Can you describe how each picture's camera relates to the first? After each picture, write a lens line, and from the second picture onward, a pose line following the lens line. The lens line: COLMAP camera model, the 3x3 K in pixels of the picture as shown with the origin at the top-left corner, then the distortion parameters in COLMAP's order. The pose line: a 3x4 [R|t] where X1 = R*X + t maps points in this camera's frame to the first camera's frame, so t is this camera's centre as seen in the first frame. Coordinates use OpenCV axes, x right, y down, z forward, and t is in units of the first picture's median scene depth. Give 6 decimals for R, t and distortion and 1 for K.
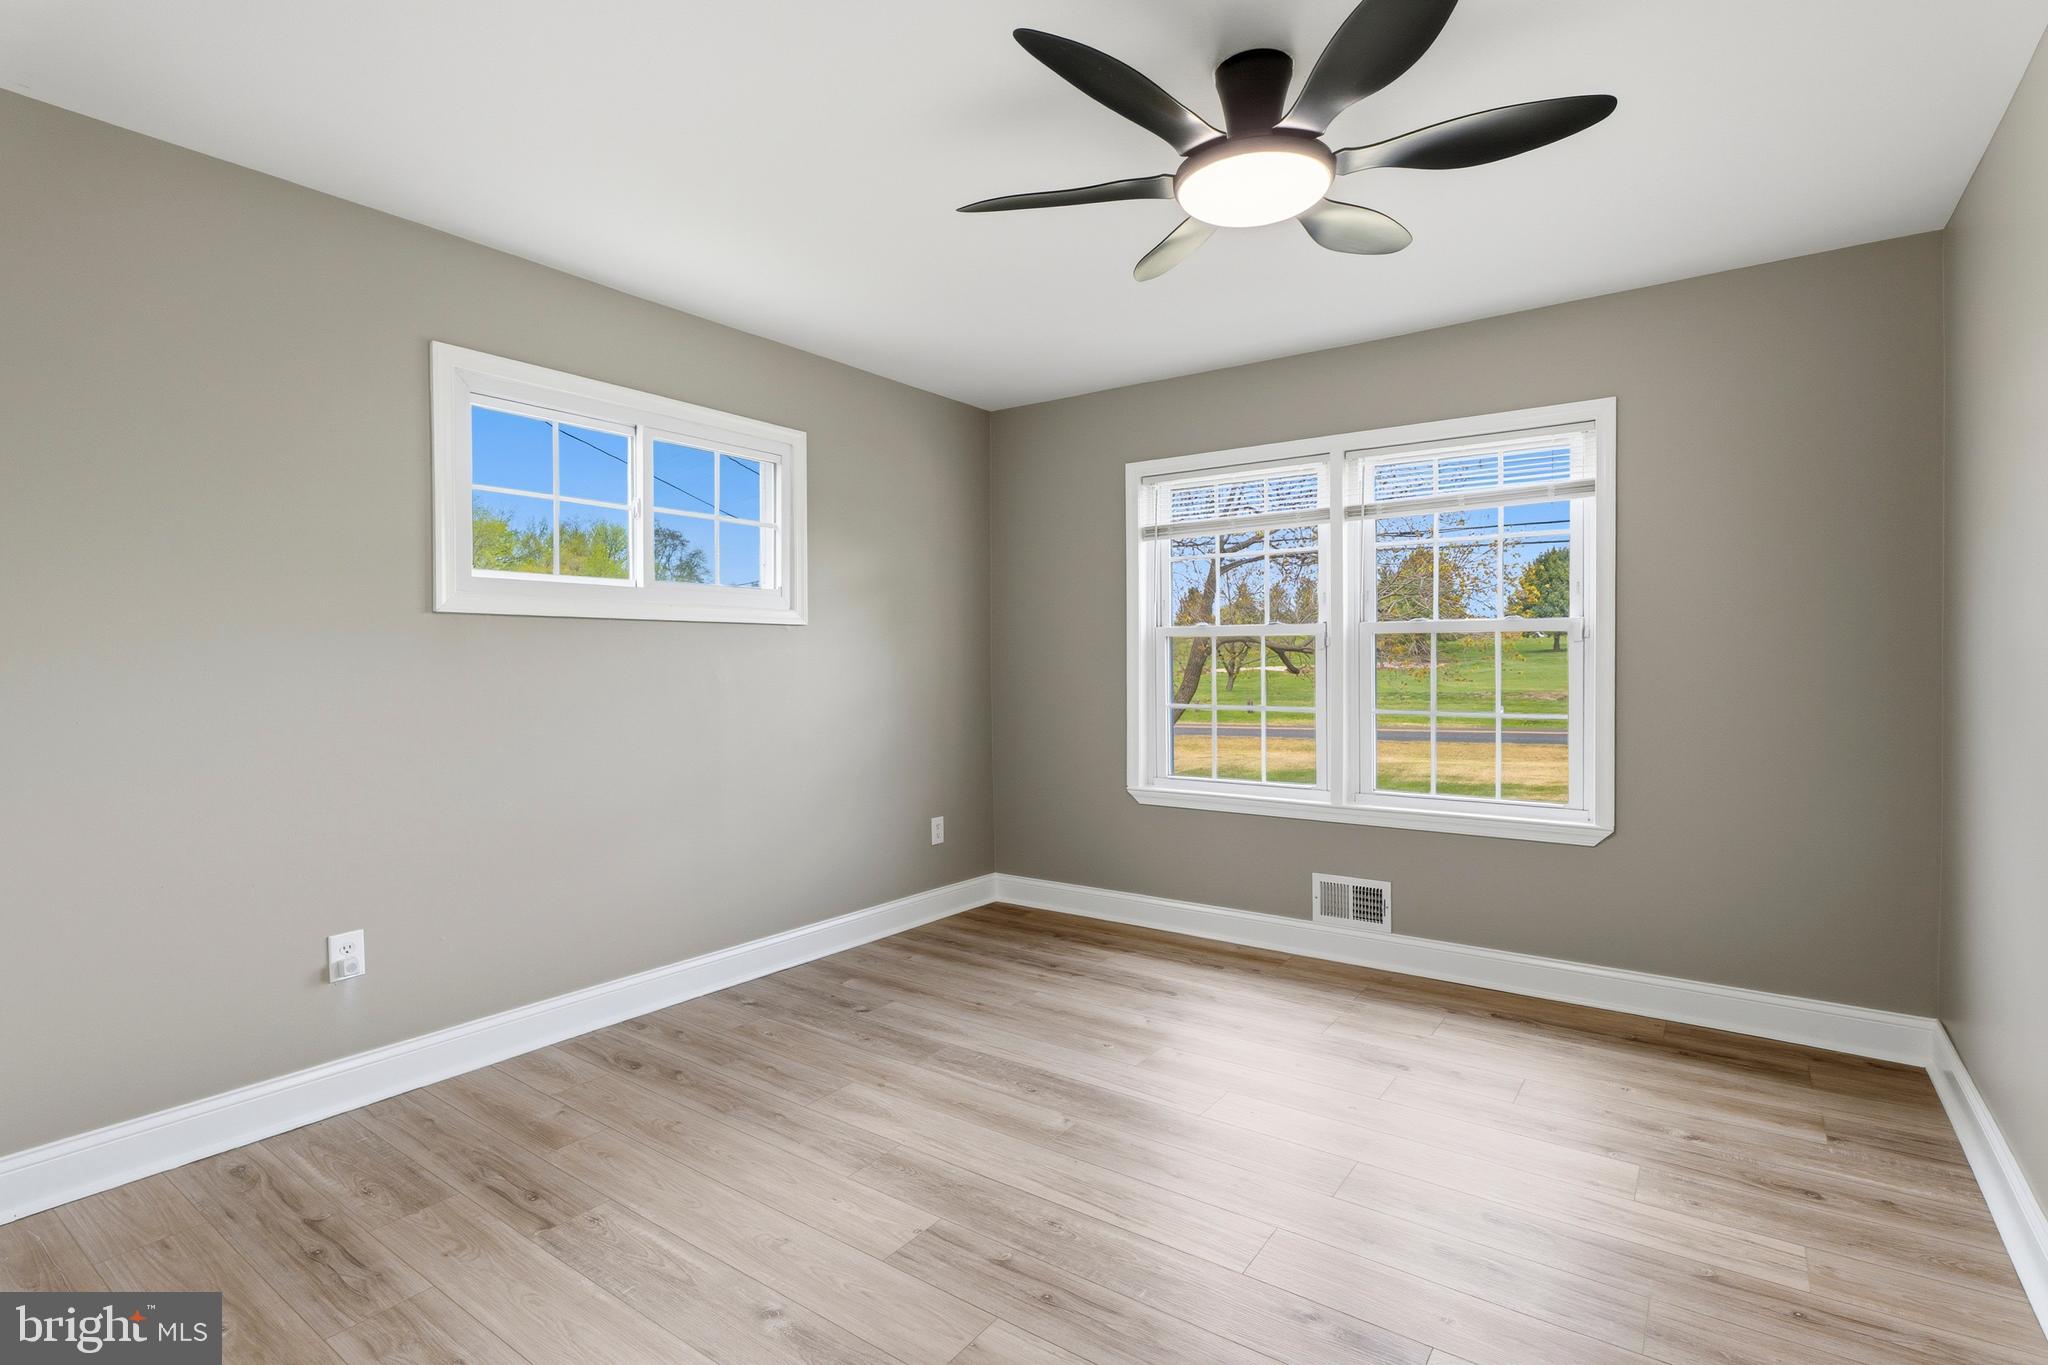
lens RADIAL K [[941.4, 0, 1019.8], [0, 941.4, 677.6], [0, 0, 1]] dist [-0.002584, -0.001096]
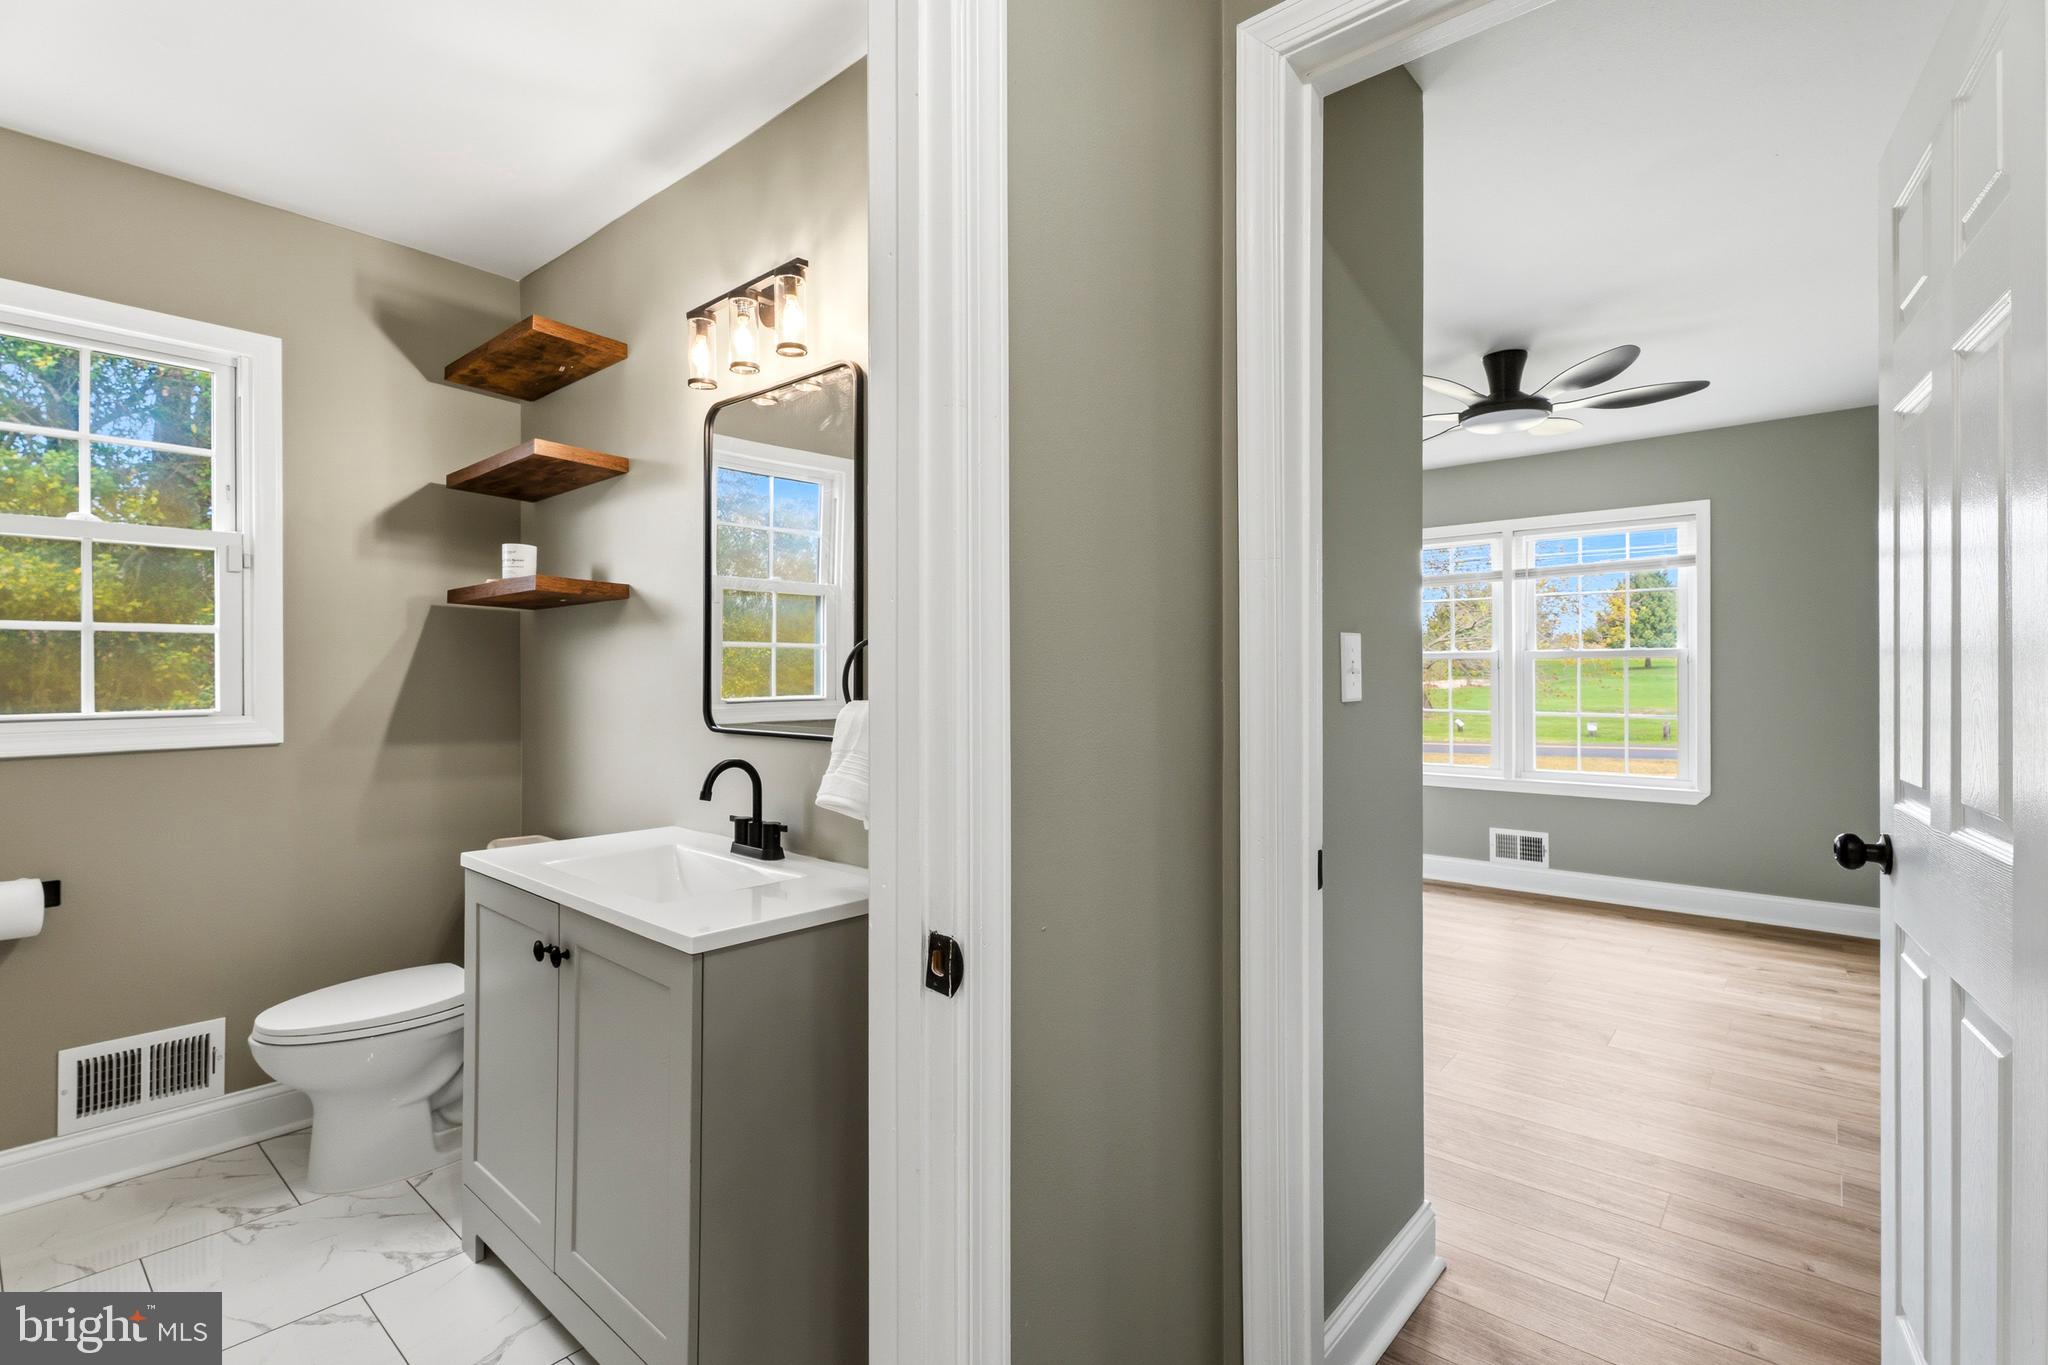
lens RADIAL K [[941.4, 0, 1040.4], [0, 941.4, 672.7], [0, 0, 1]] dist [-0.002584, -0.001096]
pose [[0.998535, 0.007841, -0.053535, -0.338661], [-0.008875, 0.999778, -0.019101, 0.009052], [0.053373, 0.019548, 0.998383, -0.529542]]
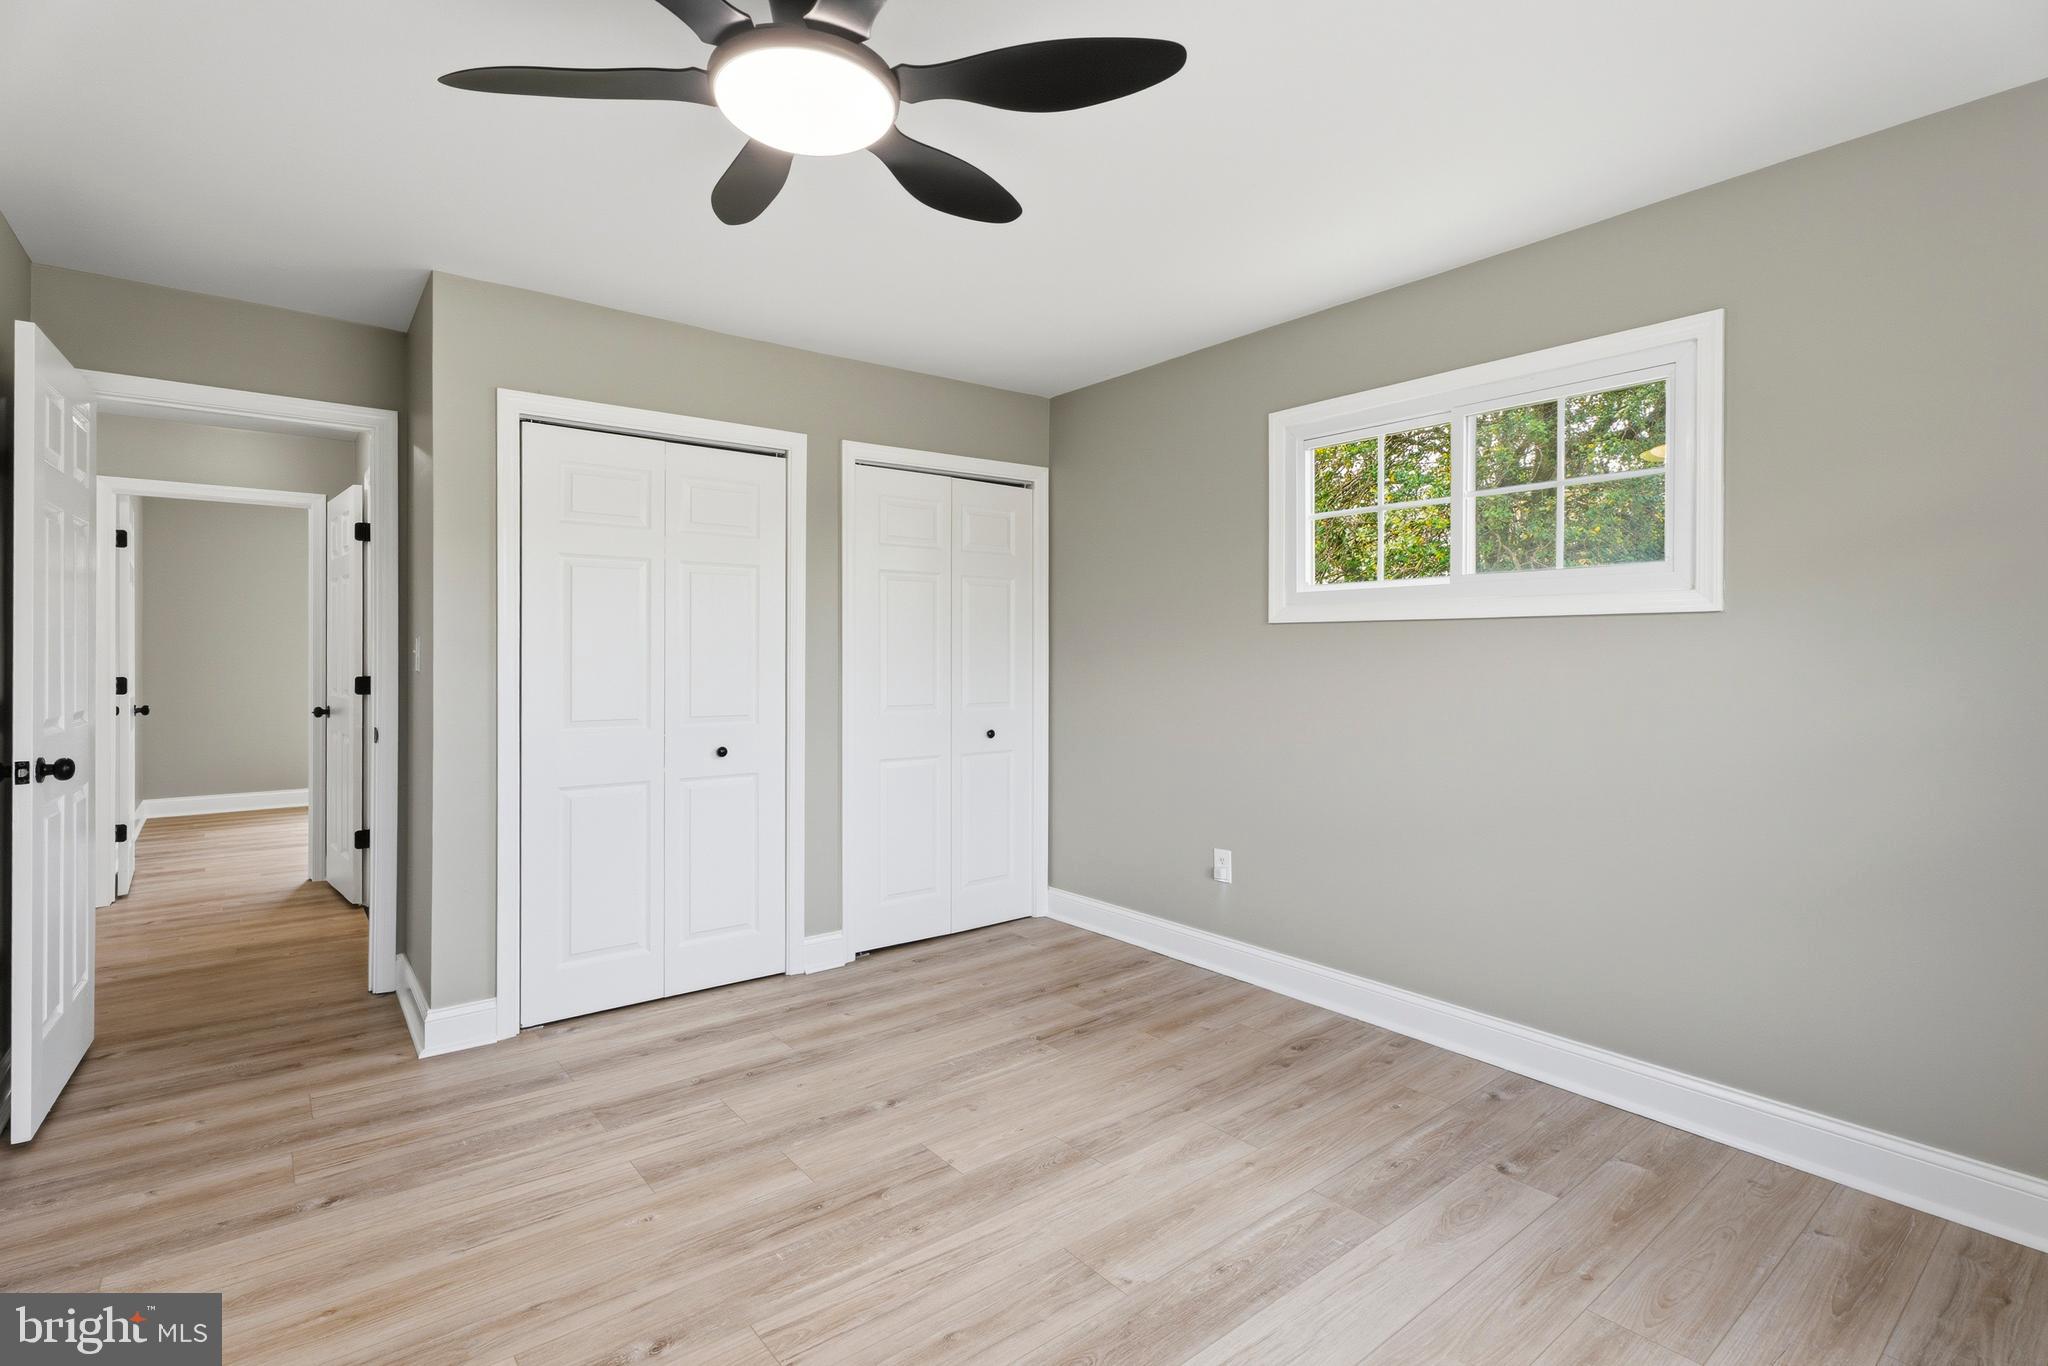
lens RADIAL K [[941.4, 0, 1020.1], [0, 941.4, 669.4], [0, 0, 1]] dist [-0.002584, -0.001096]
pose [[-0.234984, 0.017450, -0.971843, 0.588197], [-0.024529, 0.999414, 0.023876, -0.023982], [0.971690, 0.029449, -0.234418, 0.804060]]
